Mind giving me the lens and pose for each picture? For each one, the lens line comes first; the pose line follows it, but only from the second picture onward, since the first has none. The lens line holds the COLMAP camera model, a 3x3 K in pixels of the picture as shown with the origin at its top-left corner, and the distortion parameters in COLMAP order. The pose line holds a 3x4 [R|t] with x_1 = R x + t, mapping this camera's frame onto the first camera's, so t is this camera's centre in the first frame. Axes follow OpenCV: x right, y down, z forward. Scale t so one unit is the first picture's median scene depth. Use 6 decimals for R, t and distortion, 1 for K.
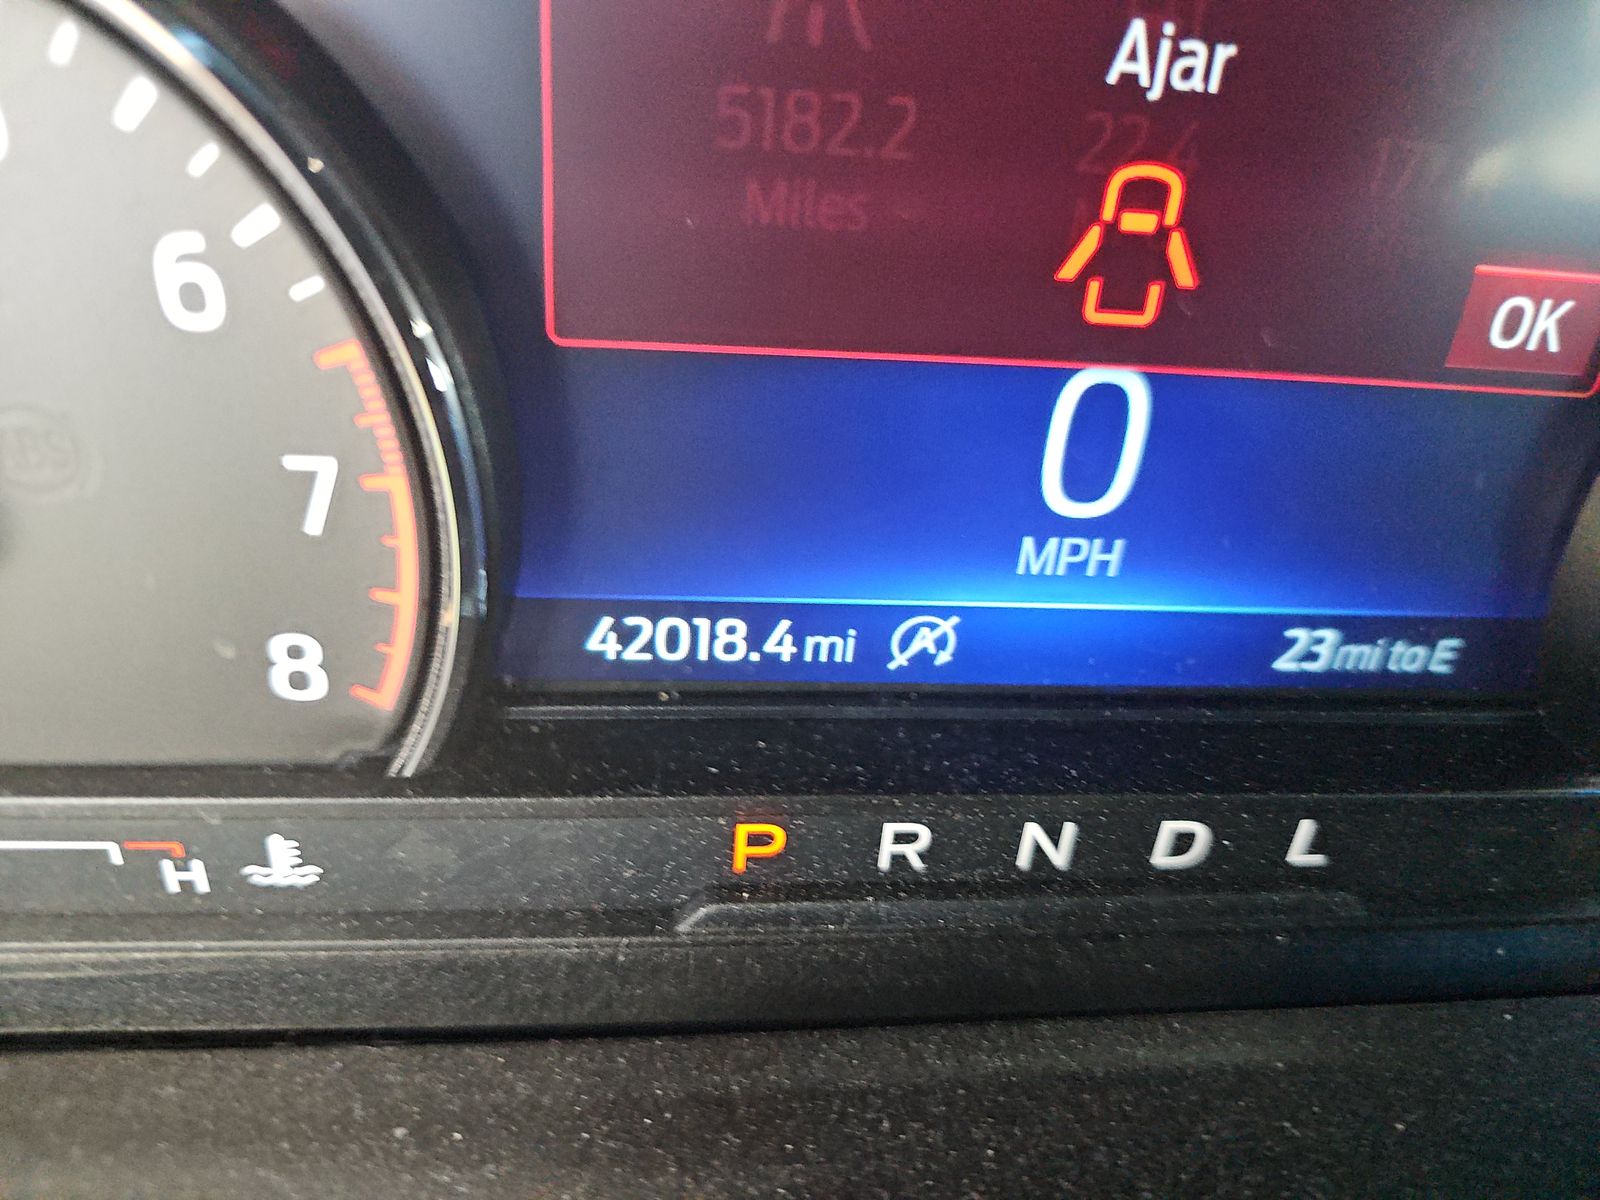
lens RADIAL K [[1159.5, 0, 798.5], [0, 1159.5, 561.1], [0, 0, 1]] dist [0.006800, 0.000897]
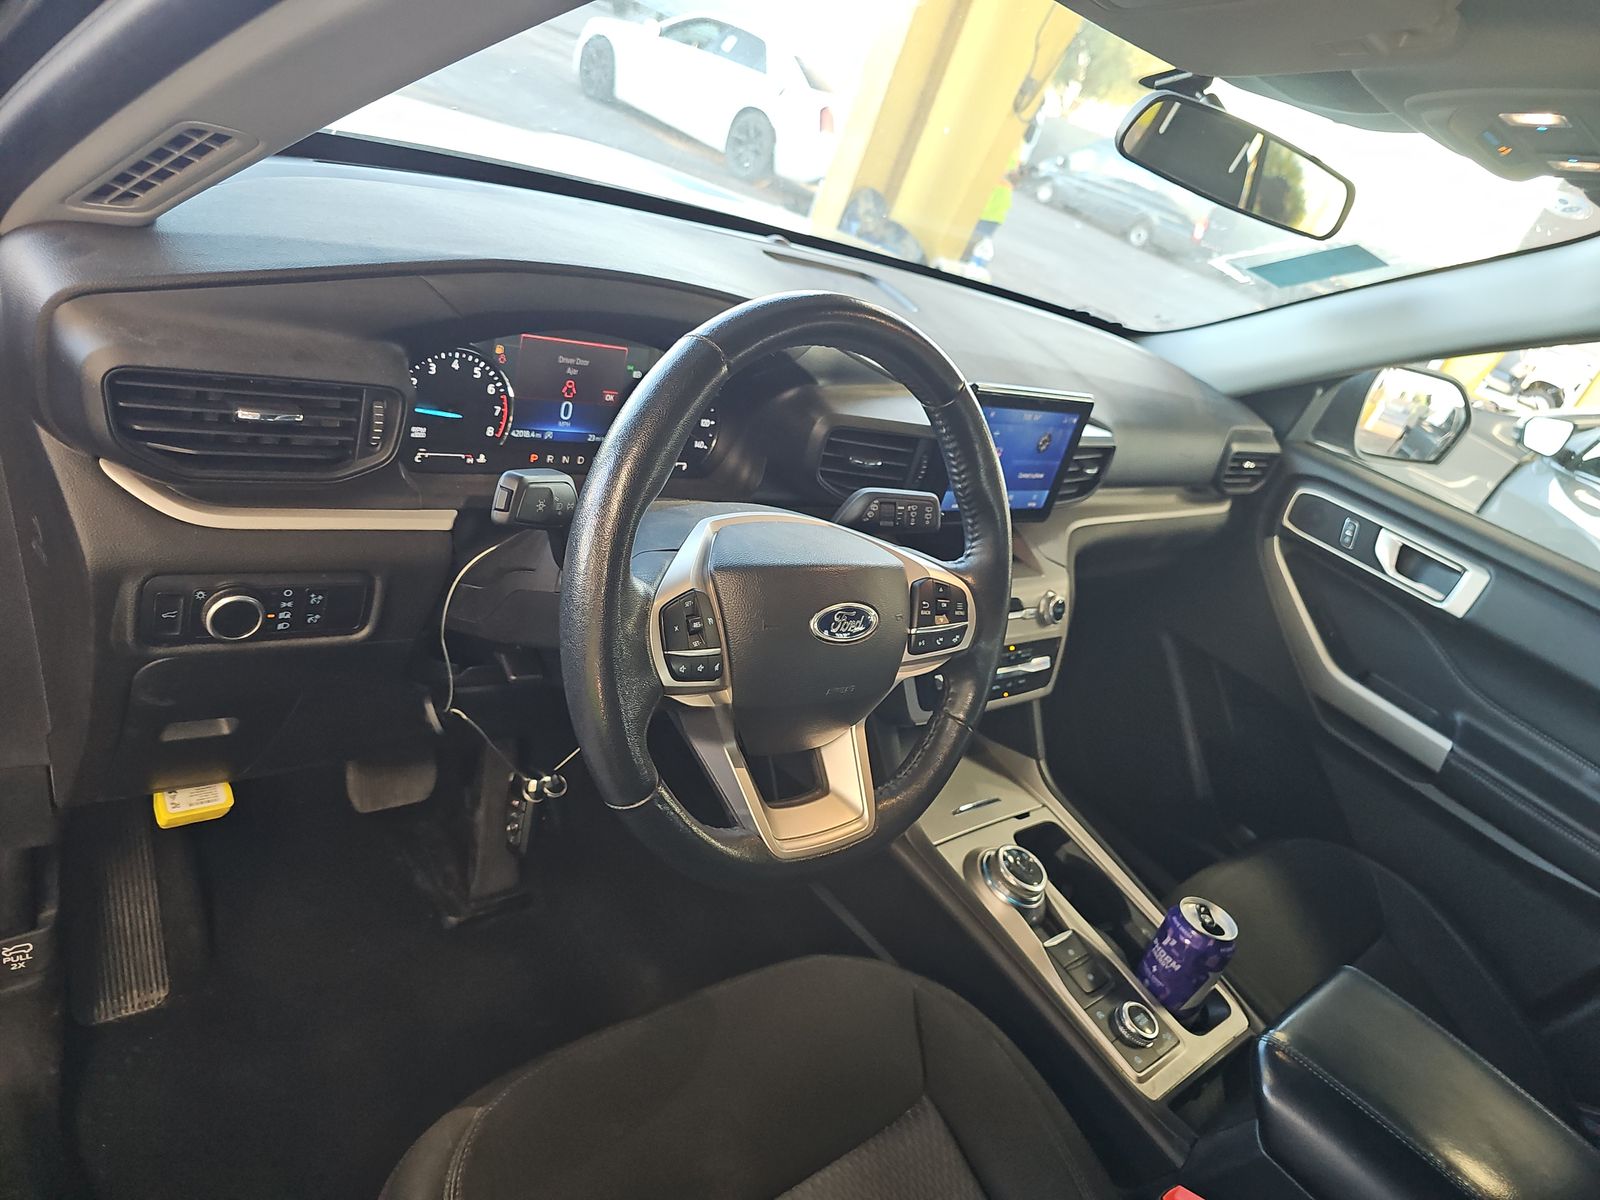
lens RADIAL K [[1159.5, 0, 798.5], [0, 1159.5, 561.1], [0, 0, 1]] dist [0.006800, 0.000897]
pose [[0.822562, -0.062752, 0.565203, -3.257828], [0.144514, 0.984332, -0.101031, 2.110420], [-0.550007, 0.164784, 0.818742, -6.823136]]
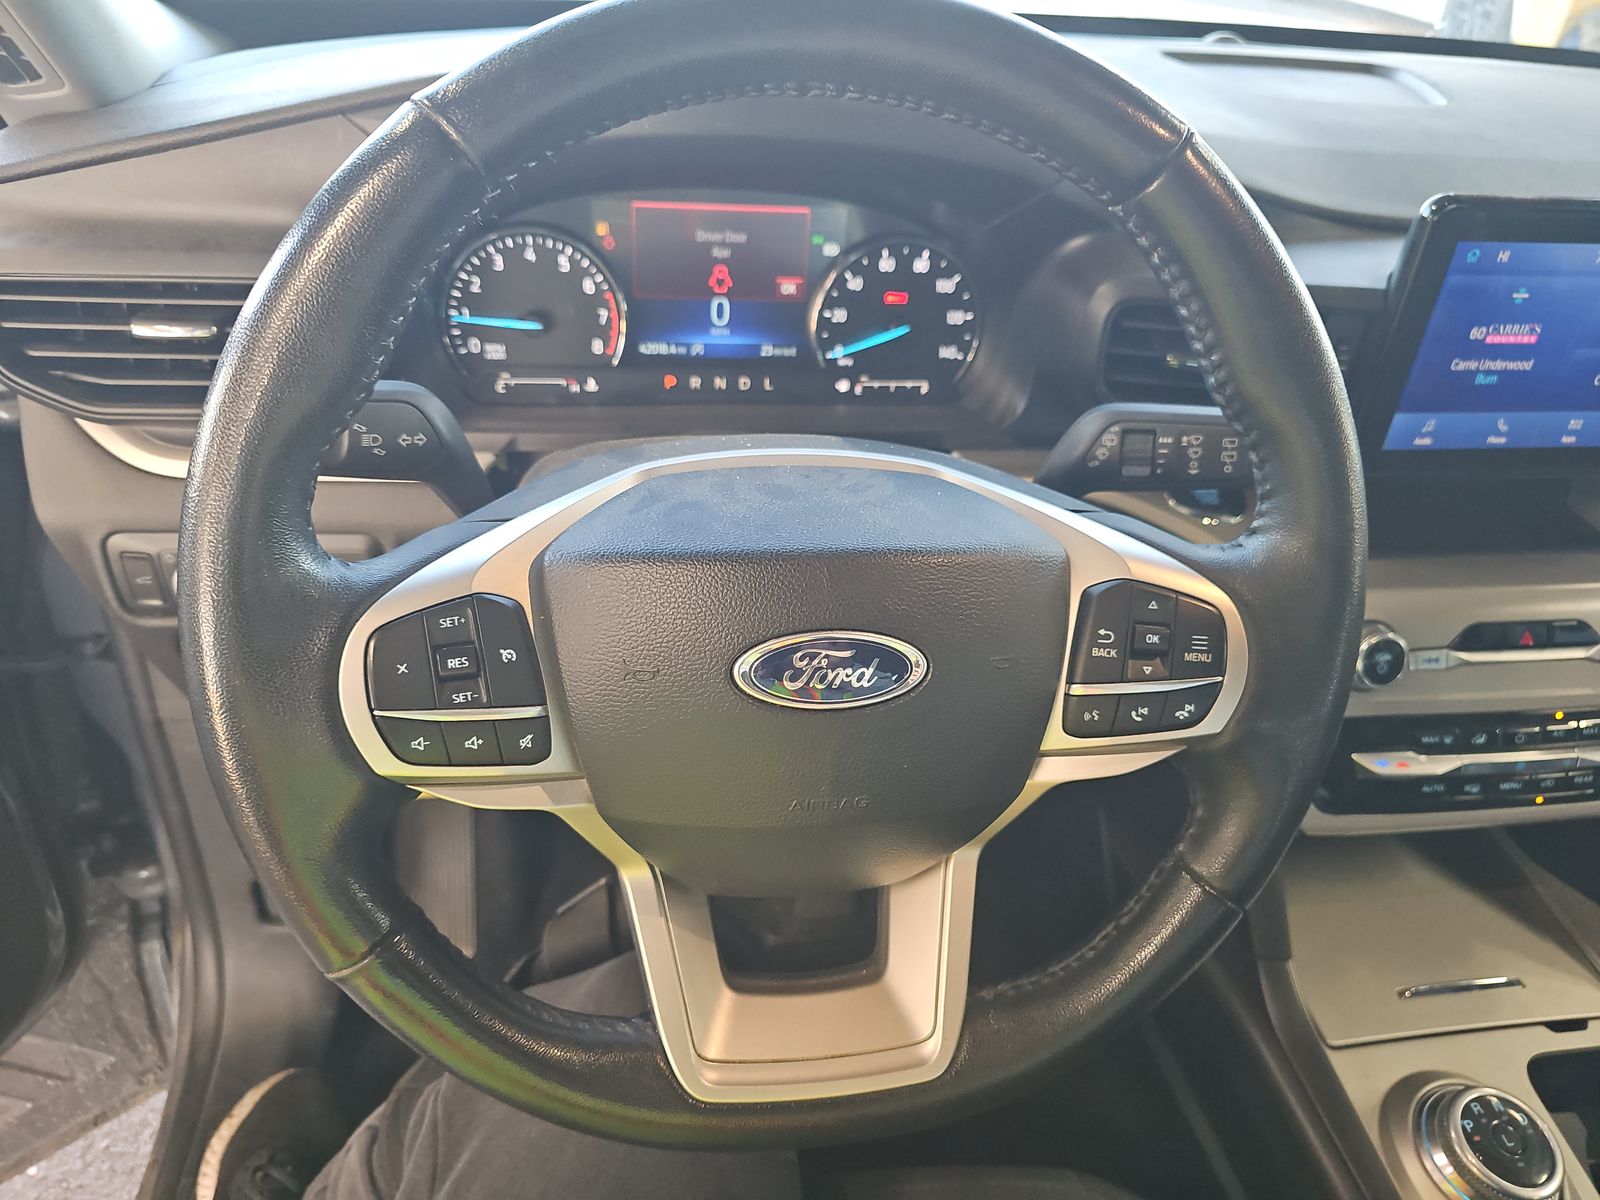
lens RADIAL K [[1159.5, 0, 798.5], [0, 1159.5, 561.1], [0, 0, 1]] dist [0.006800, 0.000897]
pose [[0.998802, -0.047943, 0.009784, 0.521226], [0.048786, 0.991112, -0.123764, 1.923014], [-0.003764, 0.124093, 0.992263, -4.782777]]
